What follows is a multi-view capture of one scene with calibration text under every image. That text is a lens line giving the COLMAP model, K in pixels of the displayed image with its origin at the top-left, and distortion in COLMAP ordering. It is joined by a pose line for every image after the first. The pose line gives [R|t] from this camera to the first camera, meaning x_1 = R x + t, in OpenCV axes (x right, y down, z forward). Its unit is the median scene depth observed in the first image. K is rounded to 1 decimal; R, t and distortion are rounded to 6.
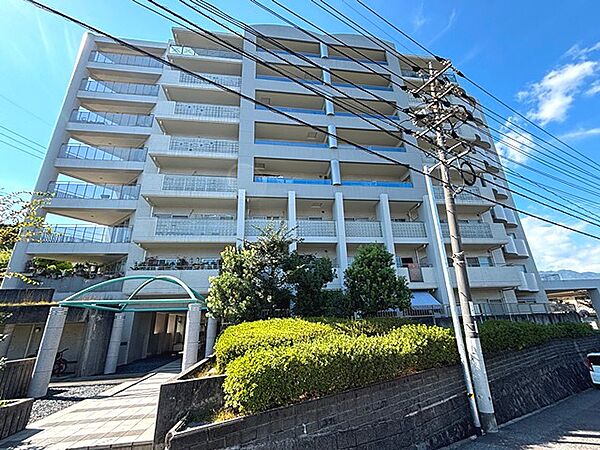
lens RADIAL K [[272.0, 0, 300.0], [0, 272.0, 225.0], [0, 0, 1]] dist [0.002173, -0.000024]
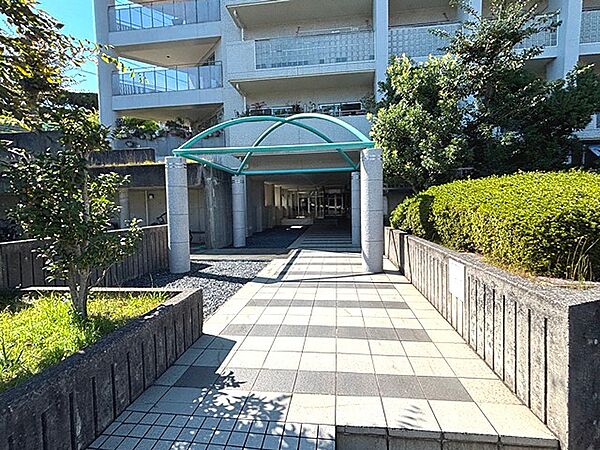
lens RADIAL K [[310.4, 0, 300.0], [0, 310.4, 225.0], [0, 0, 1]] dist [0.001089, -0.000616]
pose [[0.964830, 0.031379, -0.260995, -0.284783], [0.077176, 0.915285, 0.395344, 0.130848], [0.251290, -0.401582, 0.880673, 0.251329]]
